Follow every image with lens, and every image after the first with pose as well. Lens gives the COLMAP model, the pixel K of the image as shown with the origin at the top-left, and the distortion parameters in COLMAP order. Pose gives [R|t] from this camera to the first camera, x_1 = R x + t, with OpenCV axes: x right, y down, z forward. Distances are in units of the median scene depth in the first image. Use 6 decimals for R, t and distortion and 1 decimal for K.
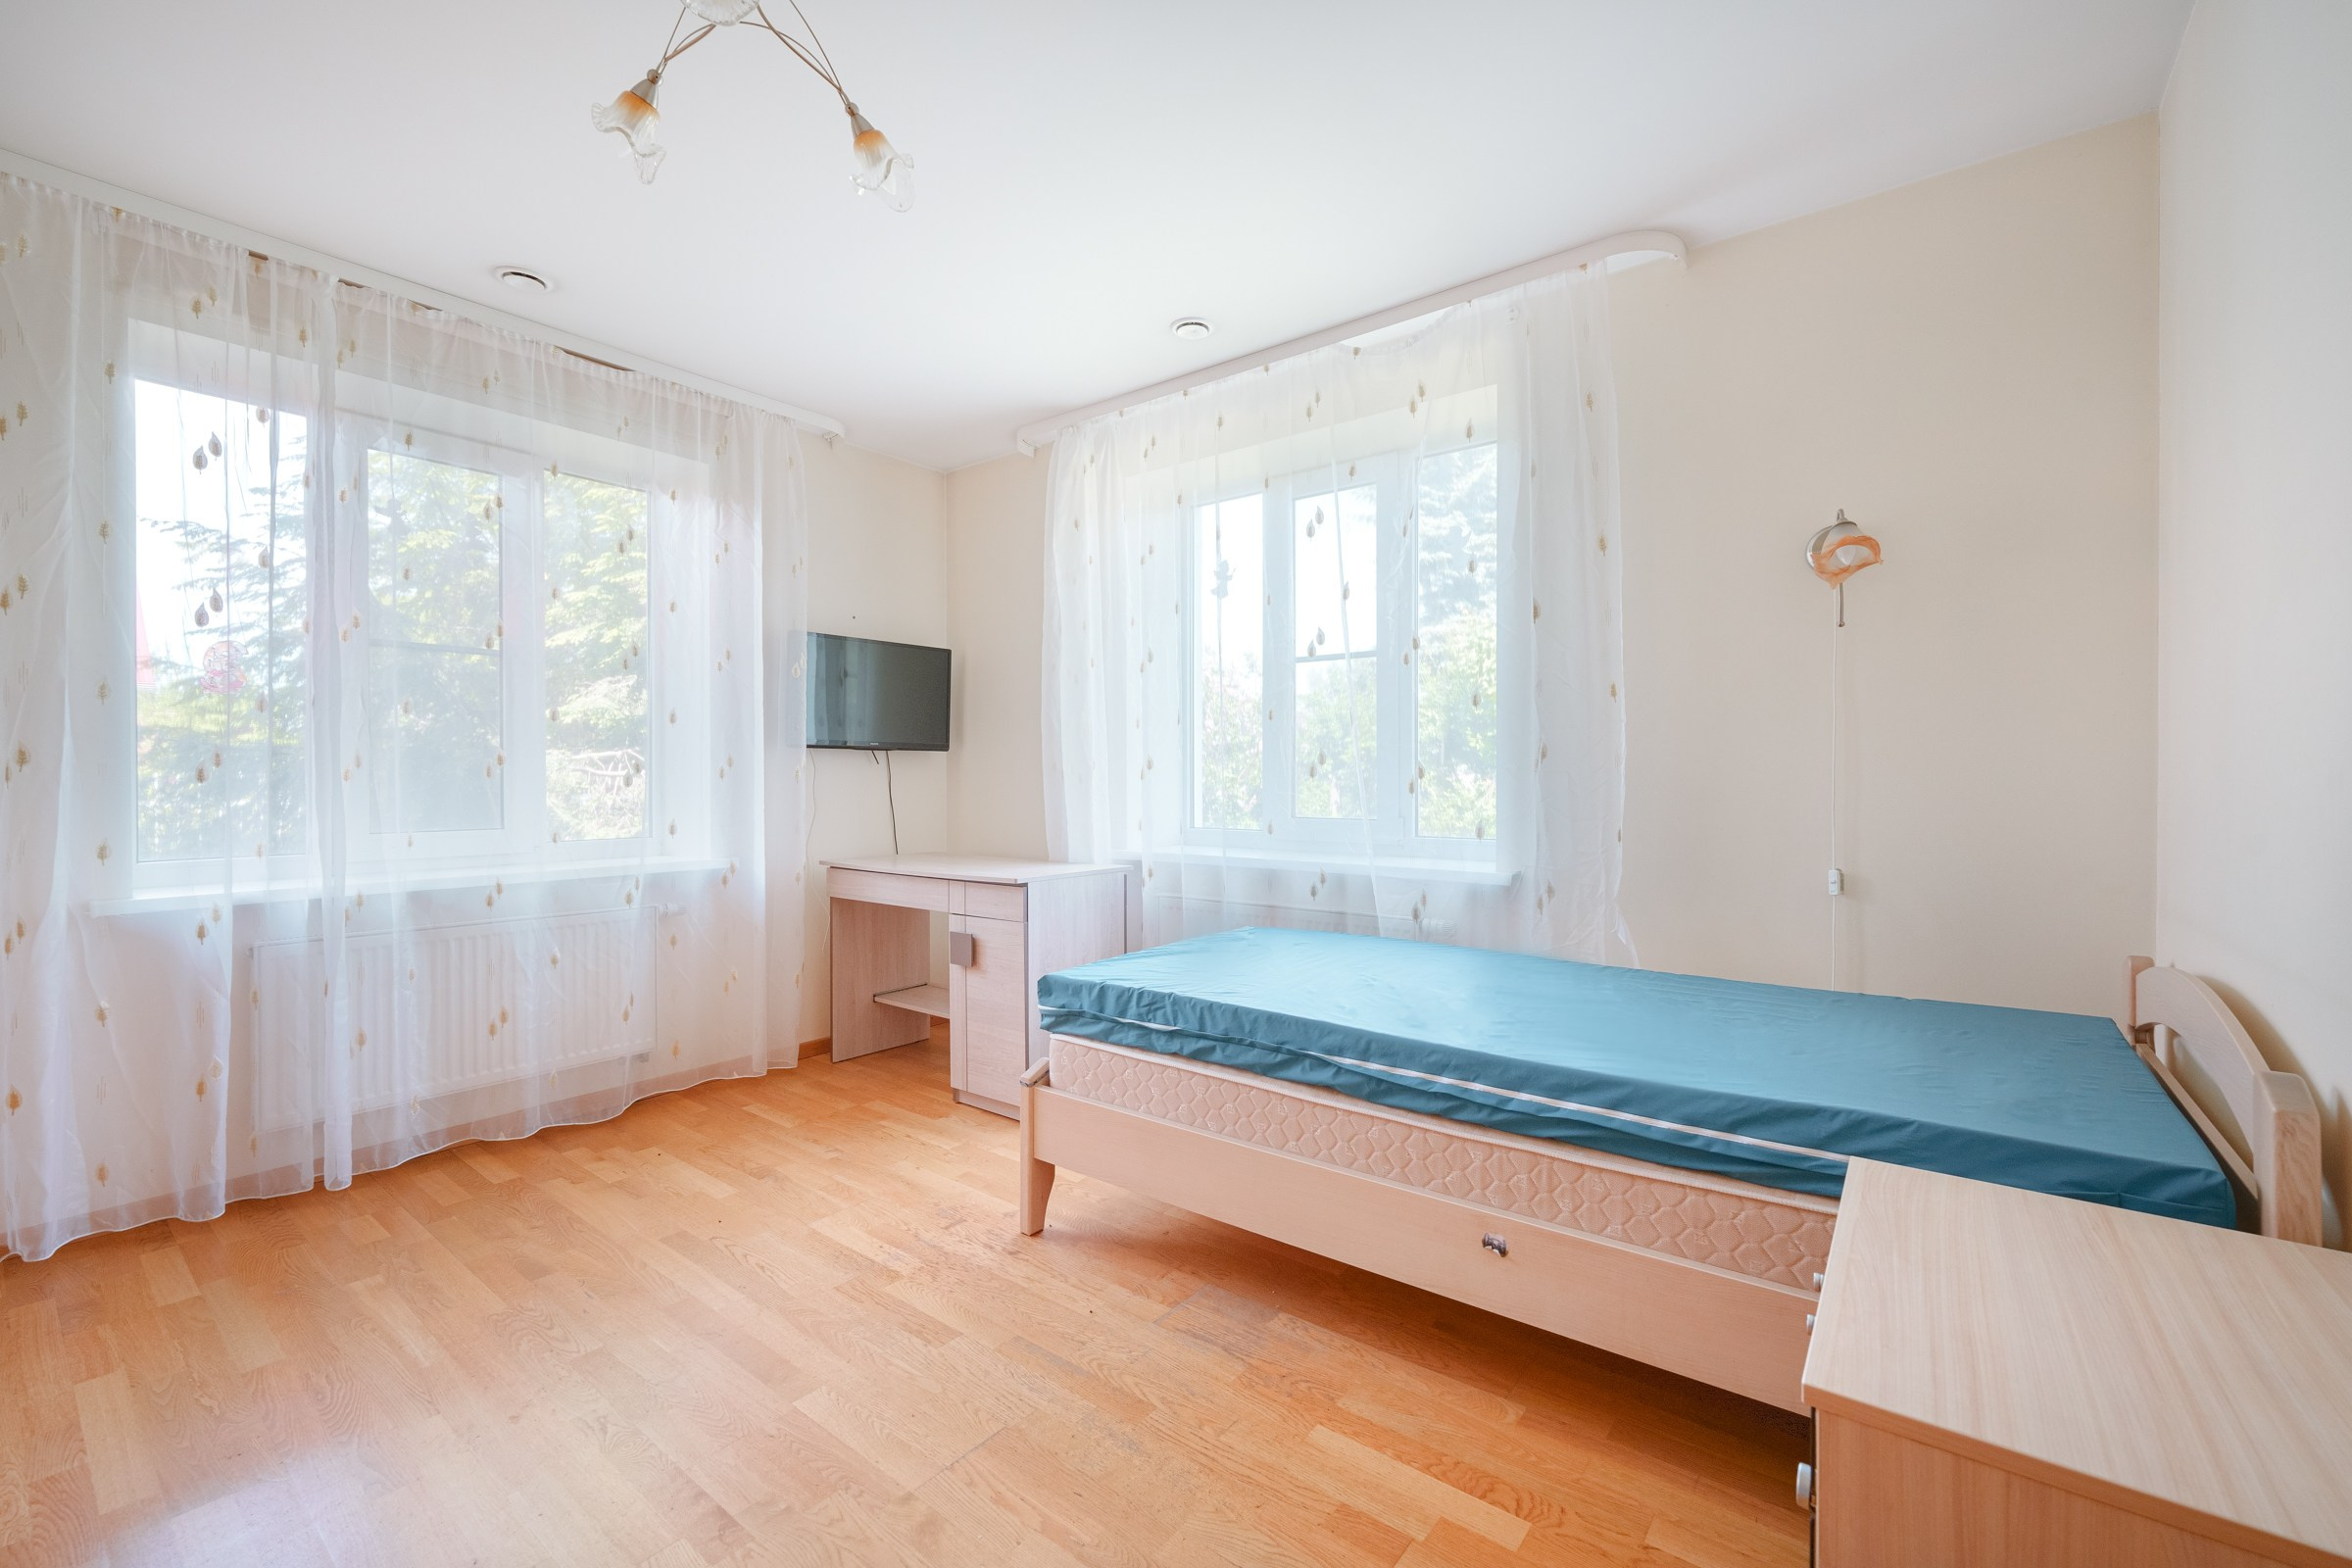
lens RADIAL K [[965.6, 0, 1176.0], [0, 965.6, 784.0], [0, 0, 1]] dist [-0.001671, -0.000052]
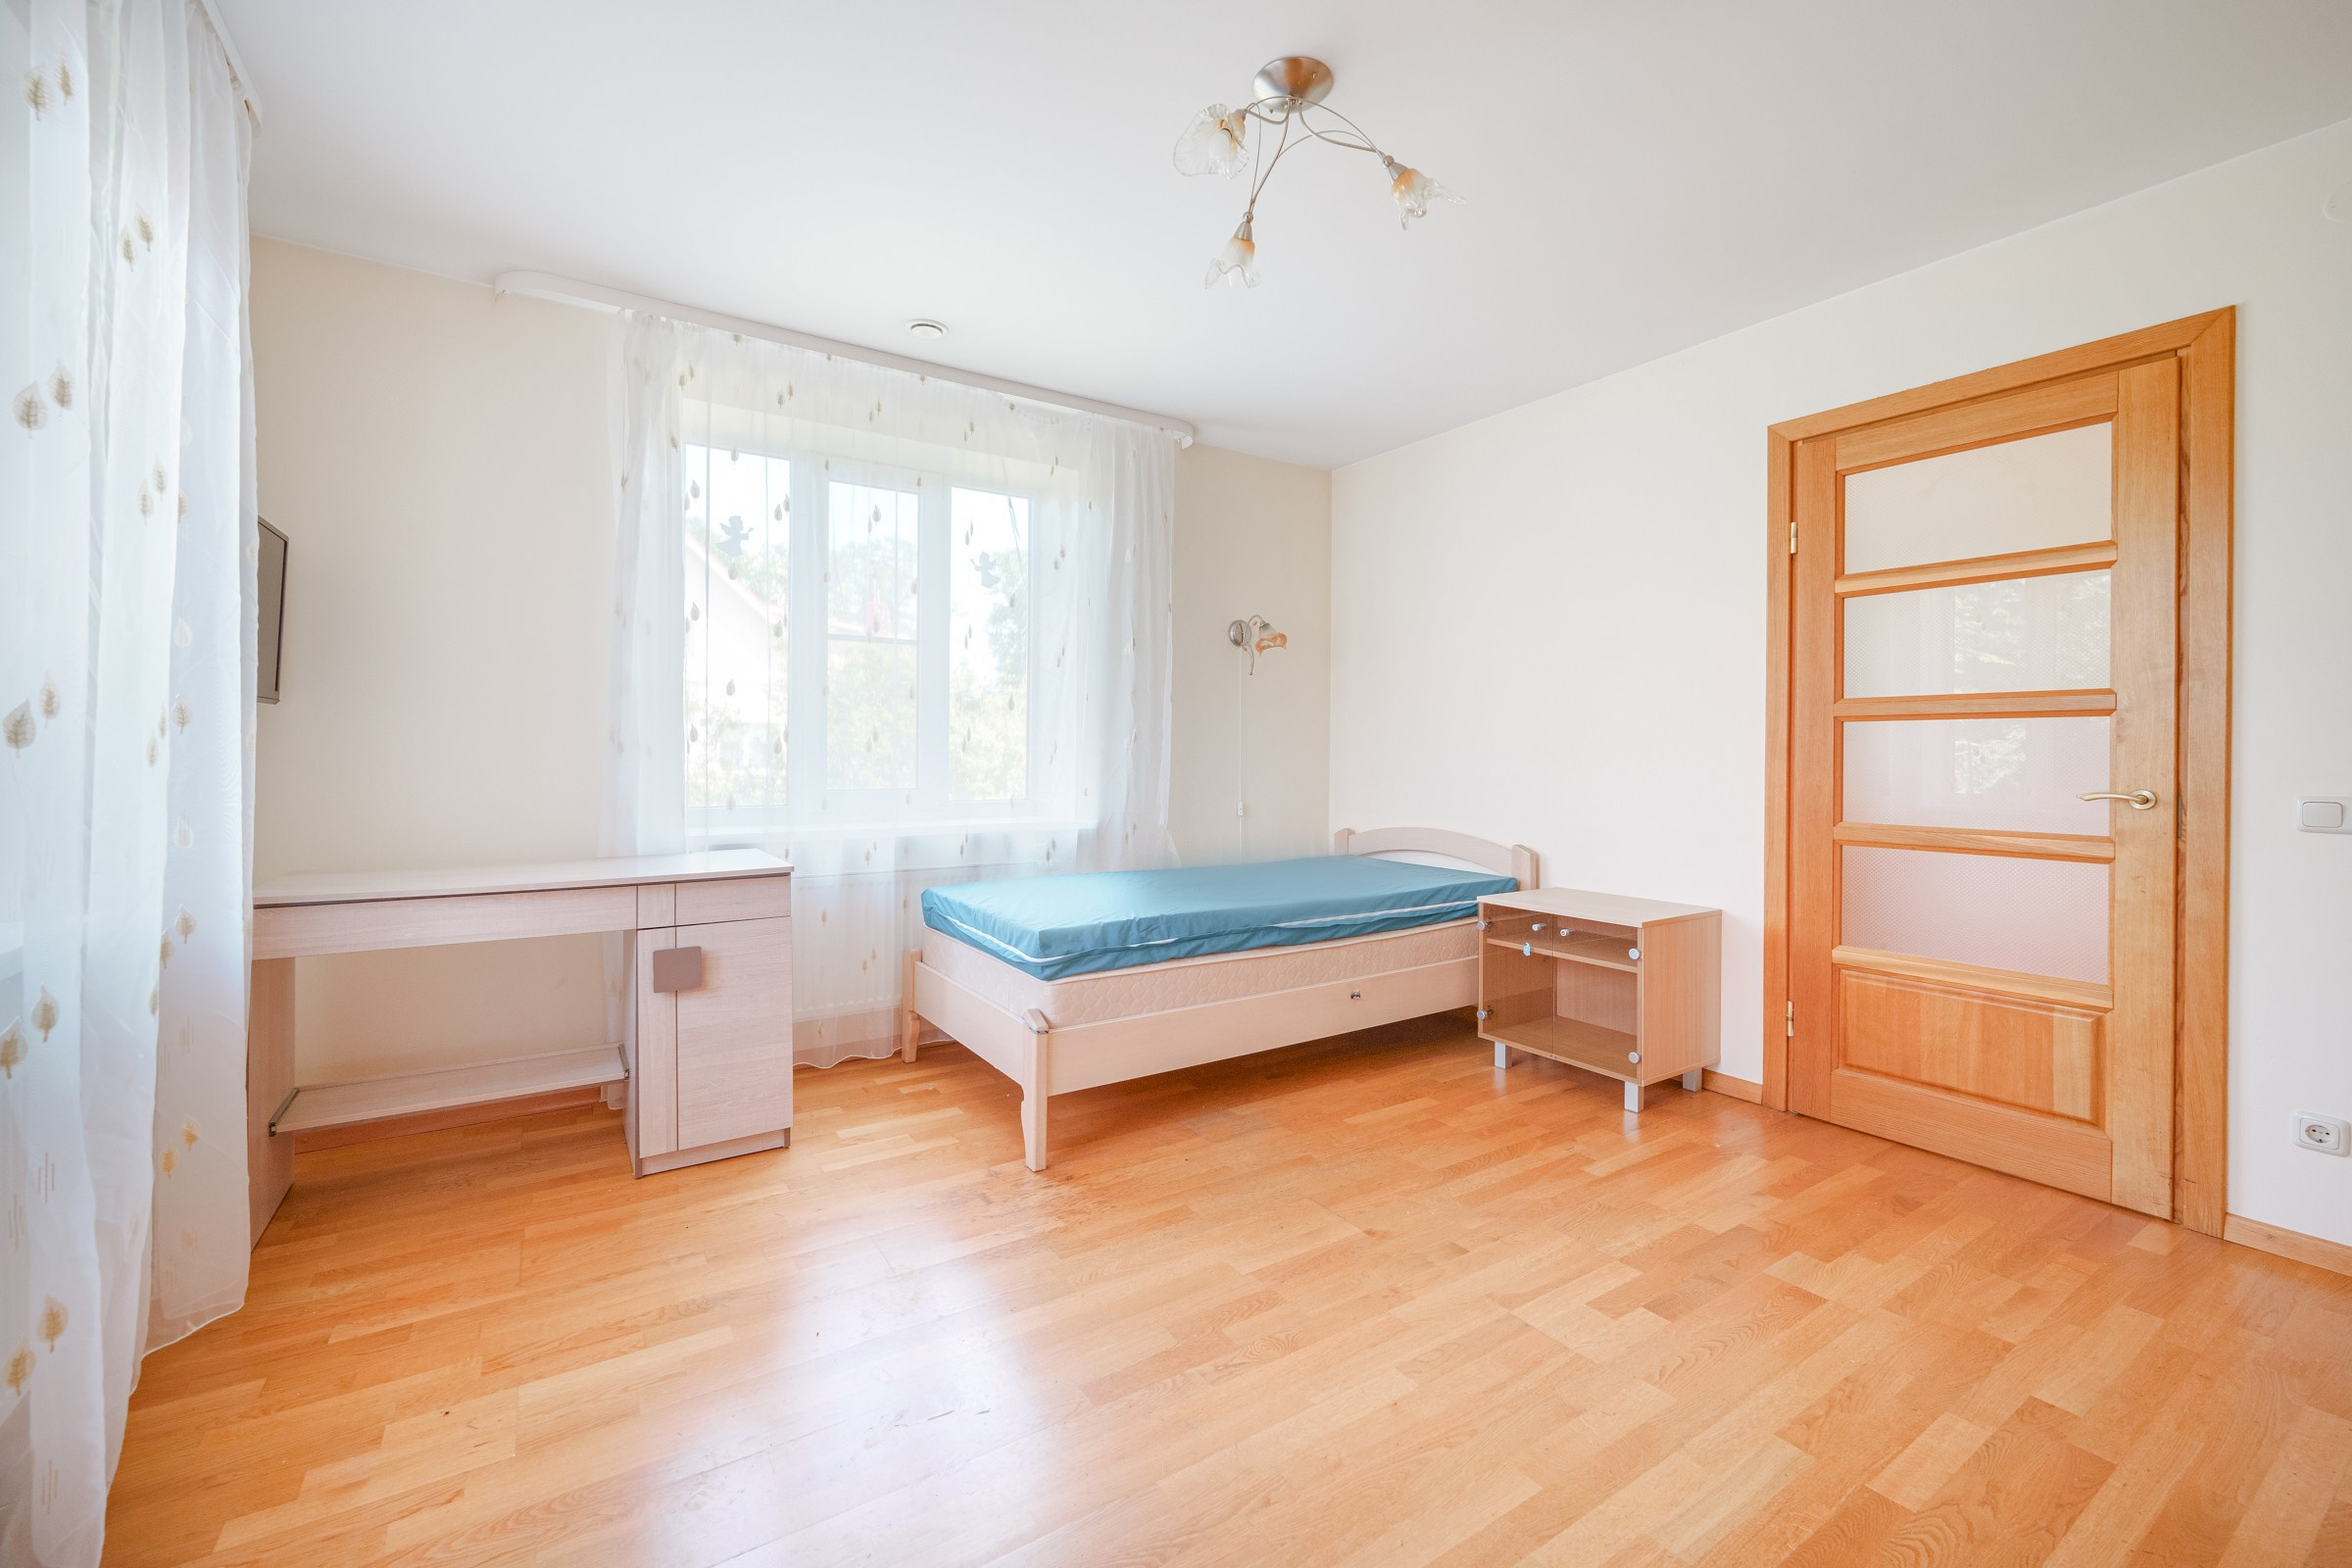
lens RADIAL K [[964.7, 0, 1172.0], [0, 964.7, 759.3], [0, 0, 1]] dist [-0.000729, 0.000019]
pose [[0.325592, -0.002802, 0.945506, -1.224975], [0.001067, 0.999996, 0.002596, -0.000936], [-0.945510, 0.000163, 0.325593, 0.544137]]
